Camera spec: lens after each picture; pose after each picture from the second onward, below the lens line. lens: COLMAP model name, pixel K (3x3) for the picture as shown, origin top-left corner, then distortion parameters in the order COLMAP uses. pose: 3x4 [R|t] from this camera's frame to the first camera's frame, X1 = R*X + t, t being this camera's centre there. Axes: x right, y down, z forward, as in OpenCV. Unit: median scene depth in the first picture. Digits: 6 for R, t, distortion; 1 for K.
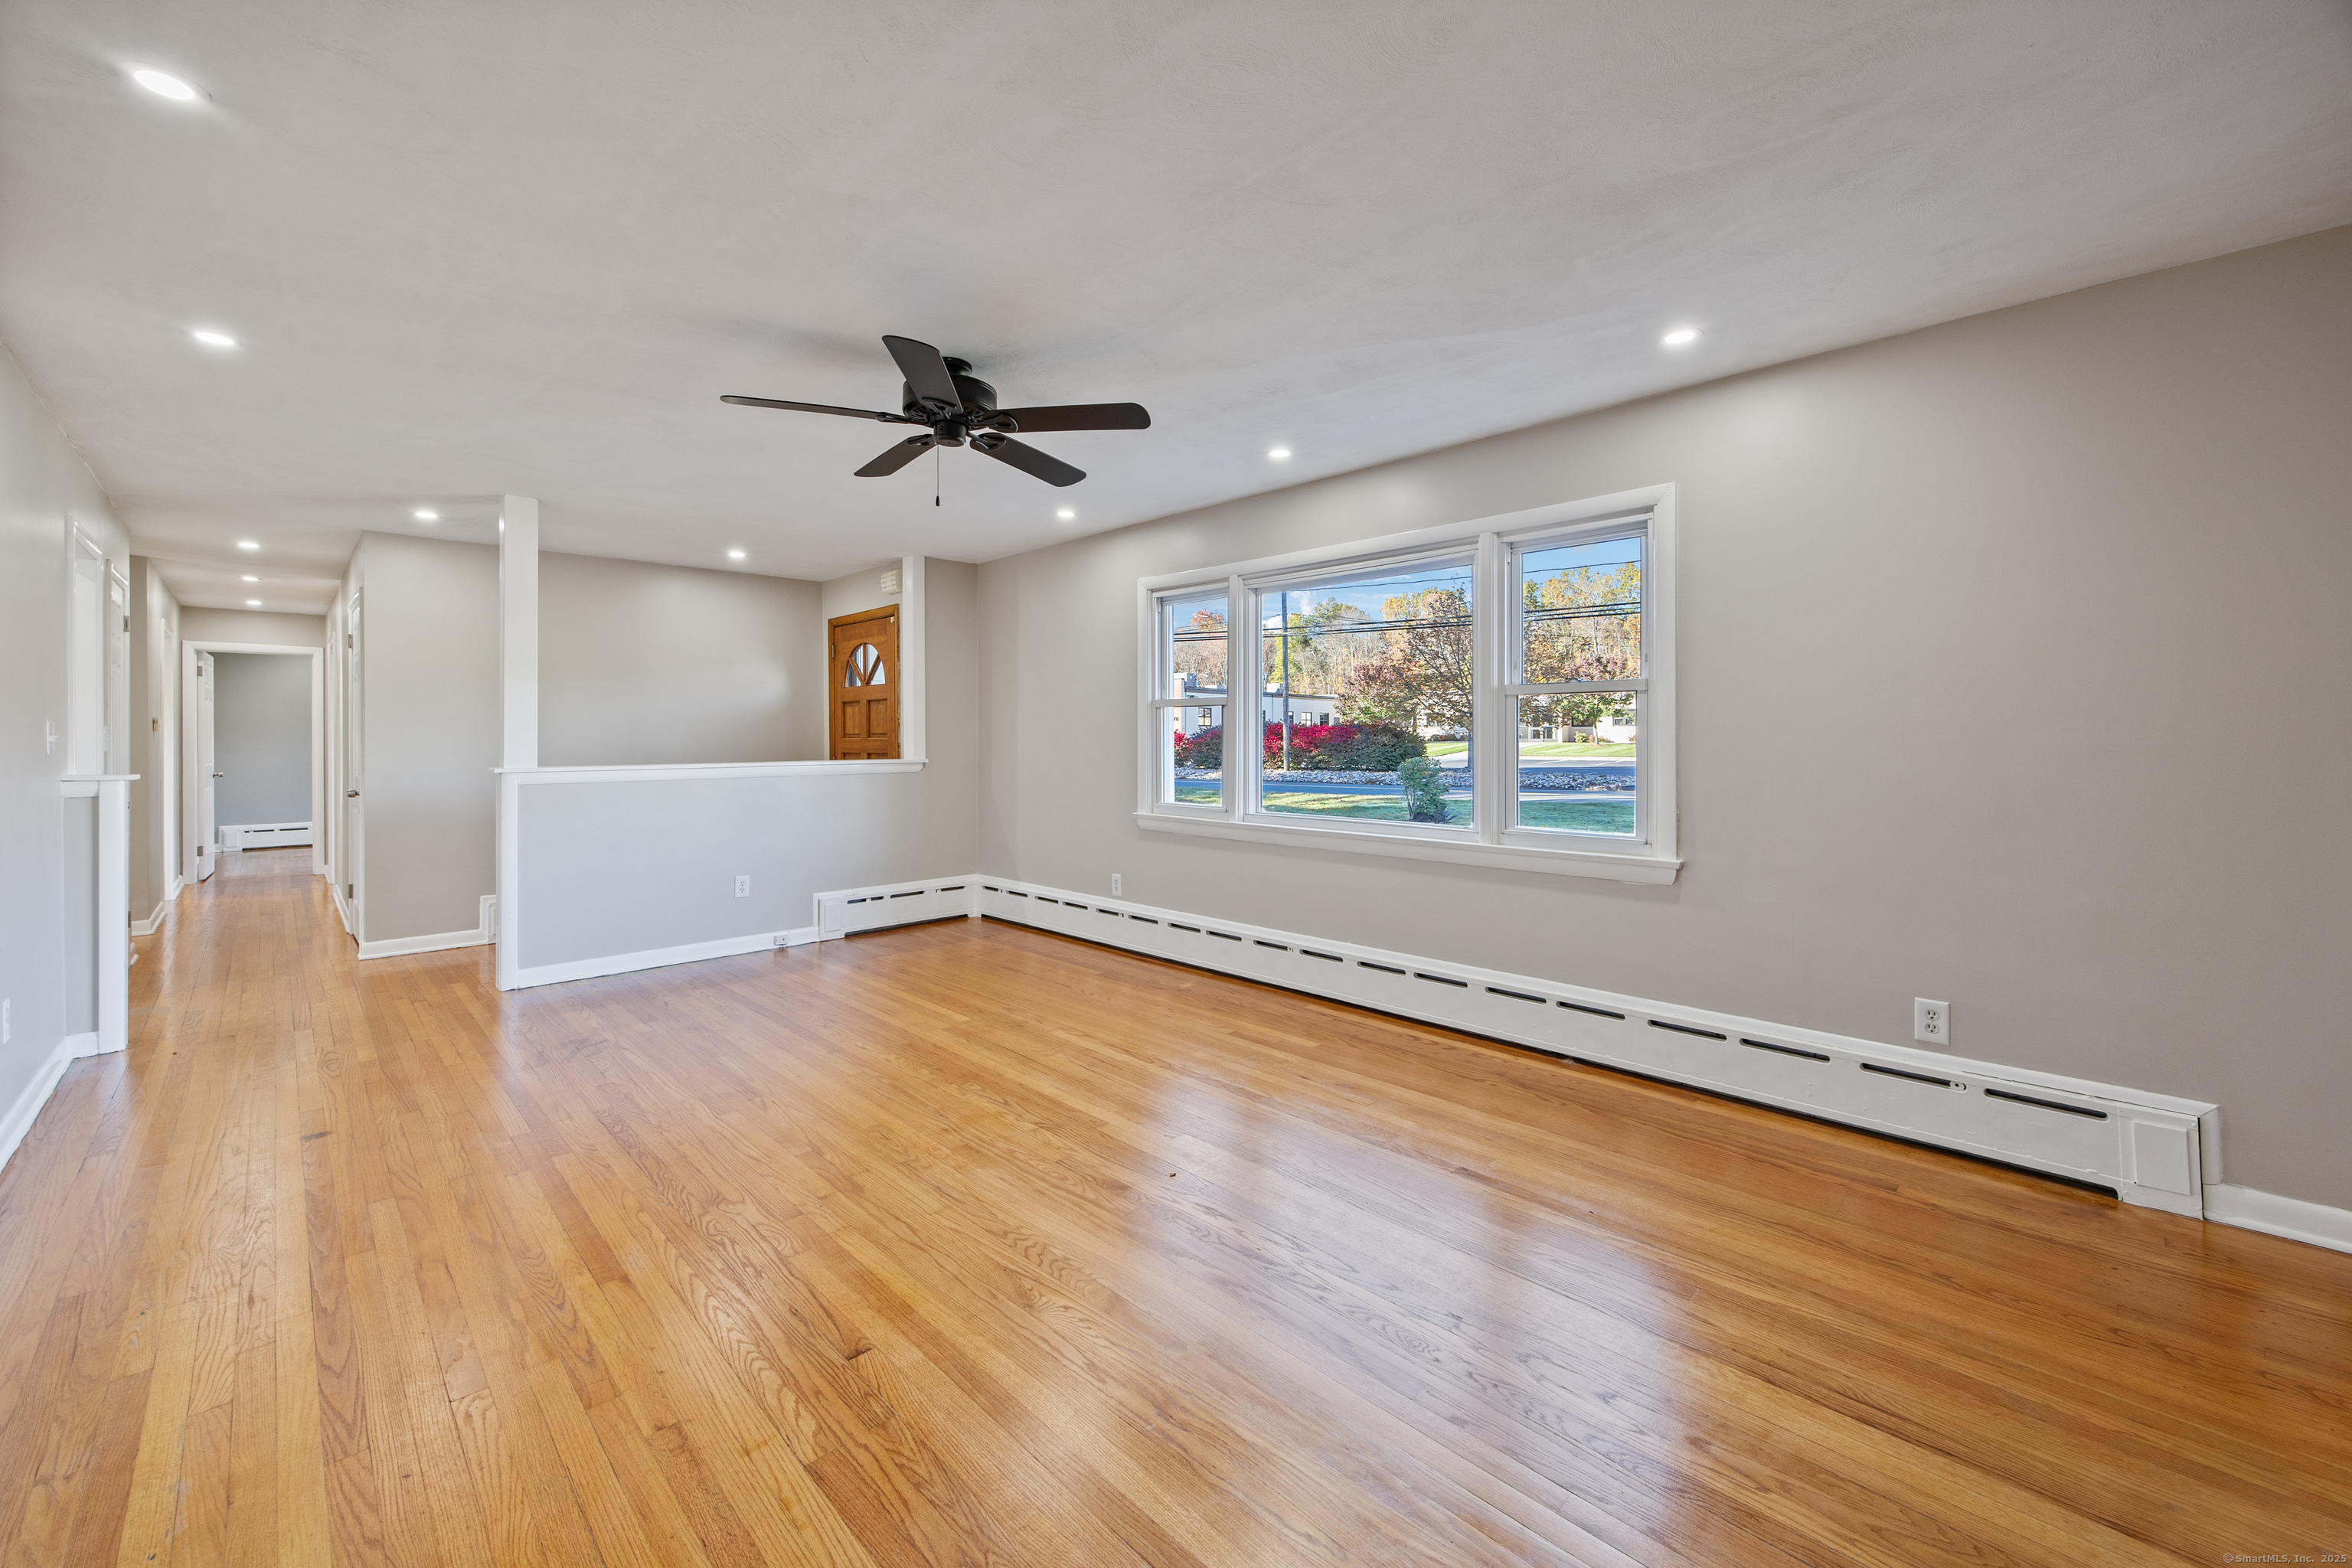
lens RADIAL K [[941.0, 0, 1149.6], [0, 941.0, 752.4], [0, 0, 1]] dist [-0.000981, 0.000150]
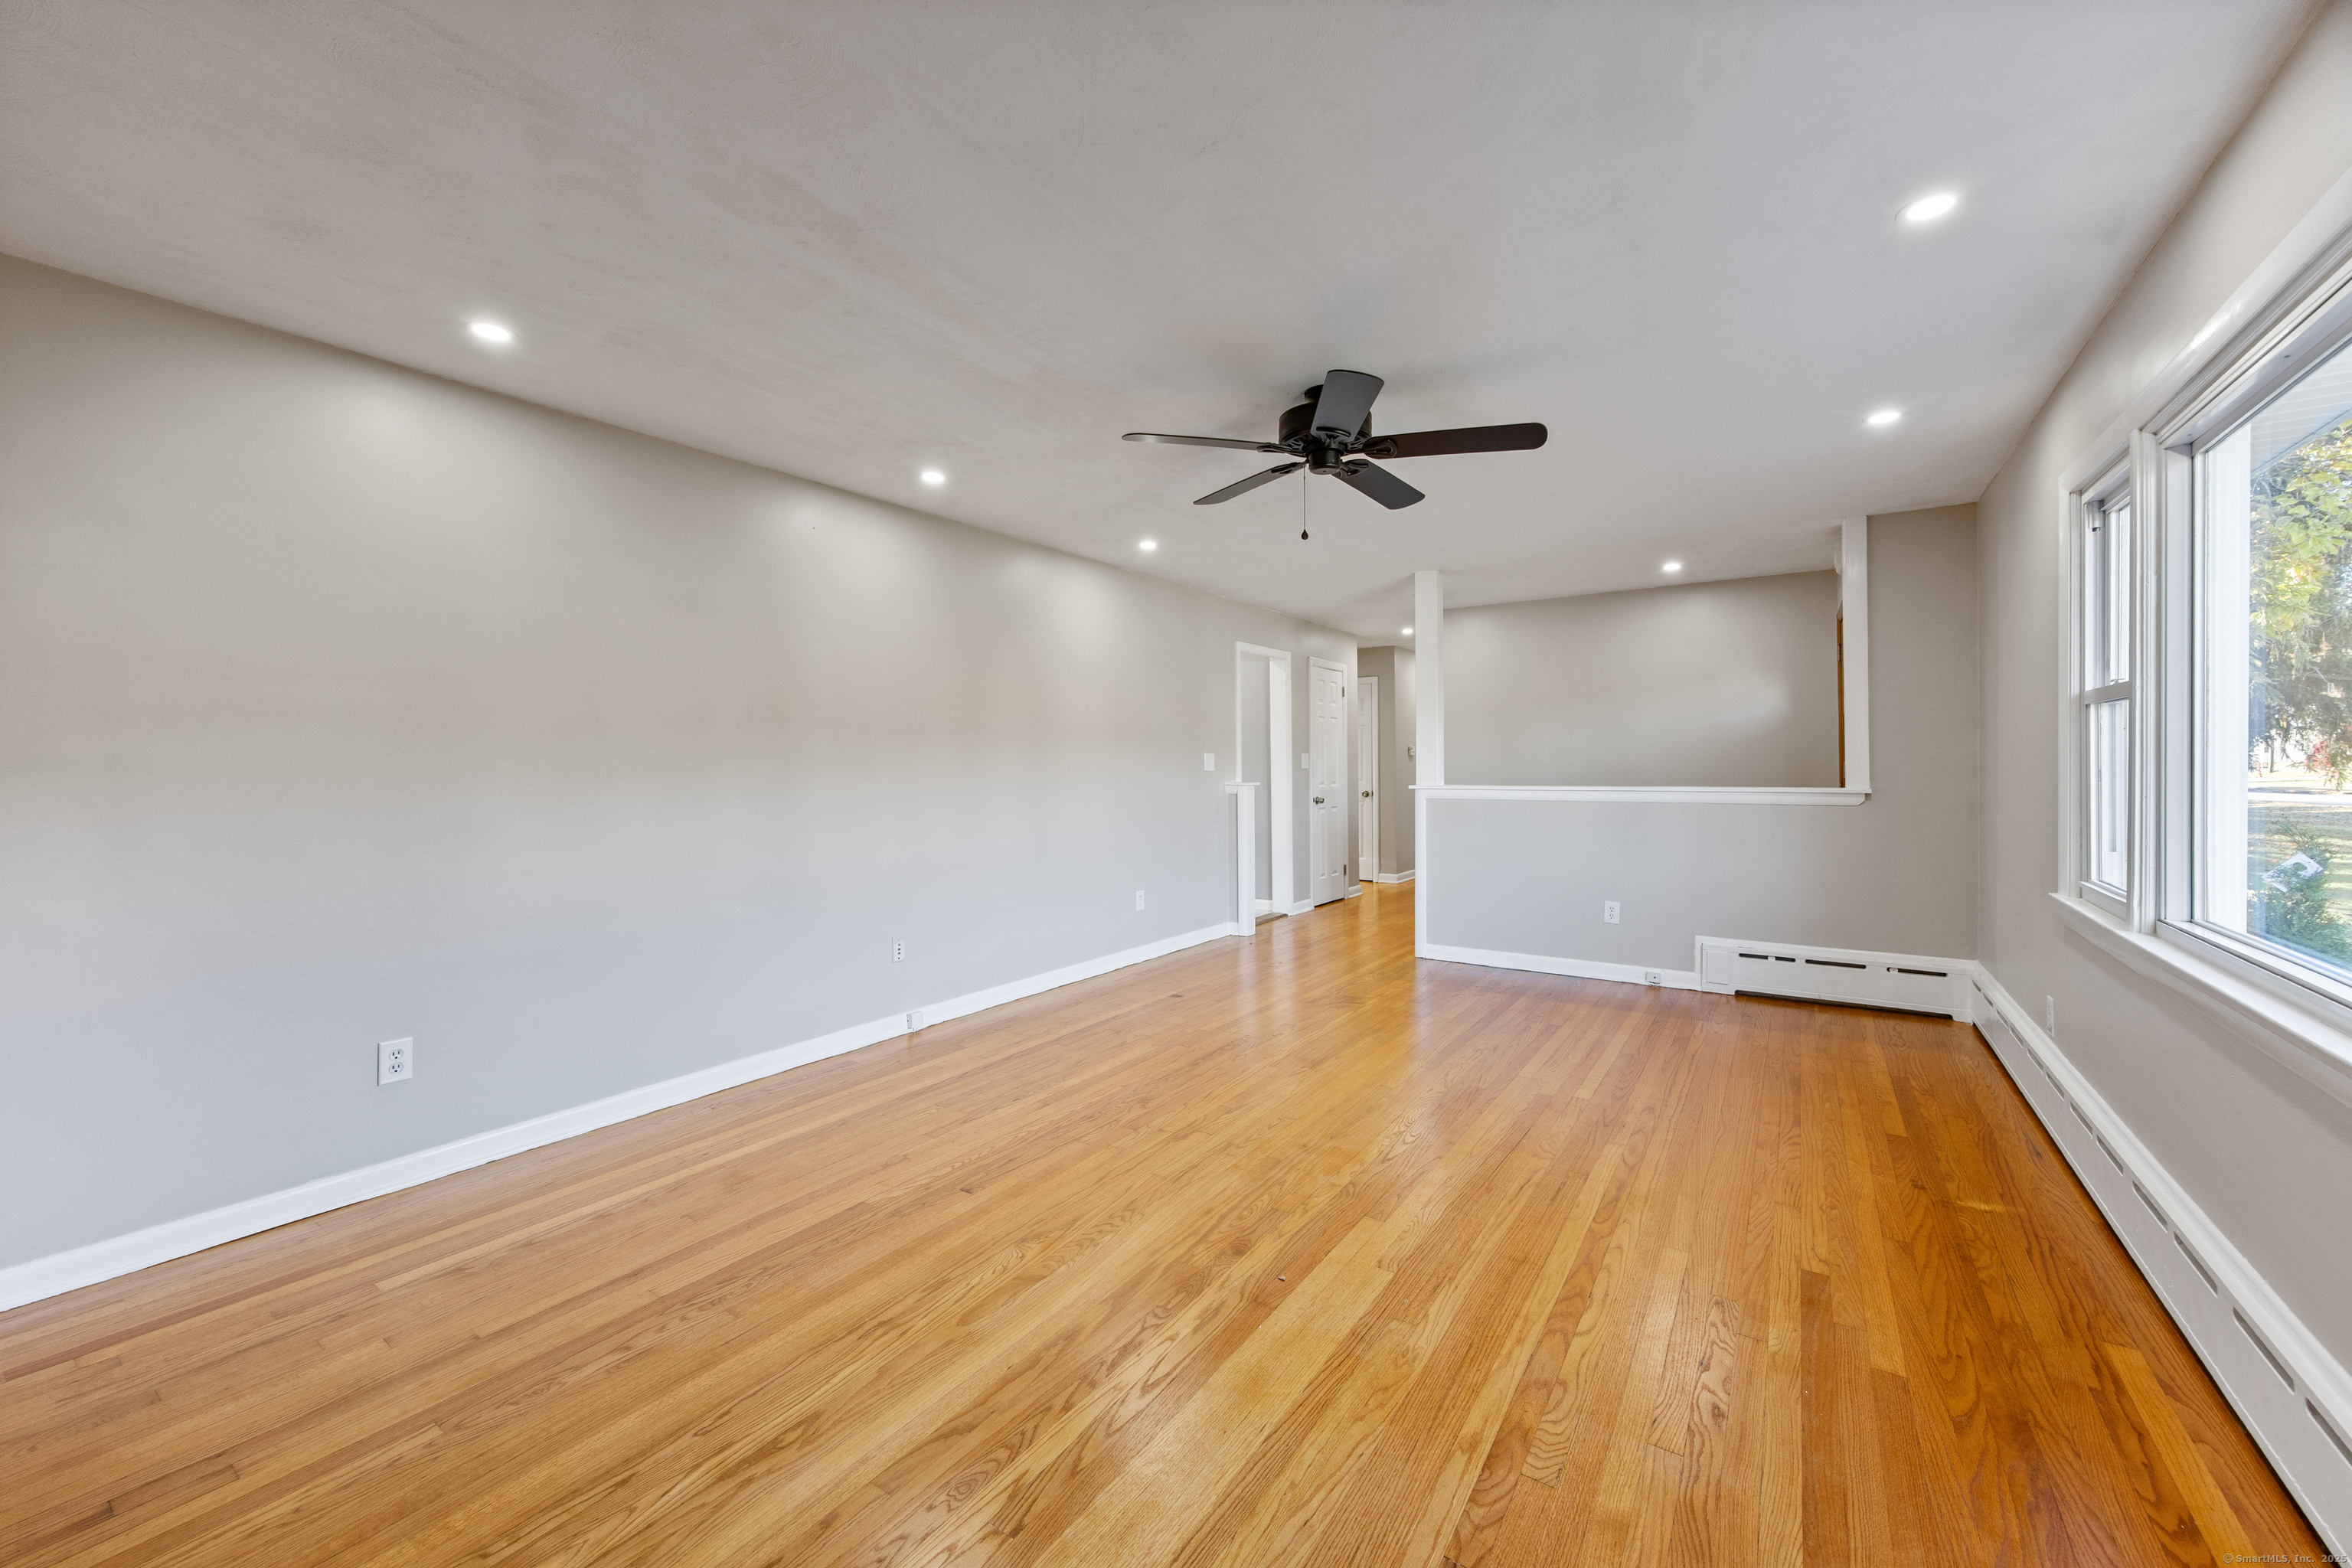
lens RADIAL K [[904.2, 0, 1174.0], [0, 904.2, 772.9], [0, 0, 1]] dist [0.001868, 0.000483]
pose [[0.214130, 0.012393, -0.976727, 0.589370], [-0.009757, 0.999897, 0.010547, -0.012669], [0.976757, 0.007272, 0.214228, 0.533930]]
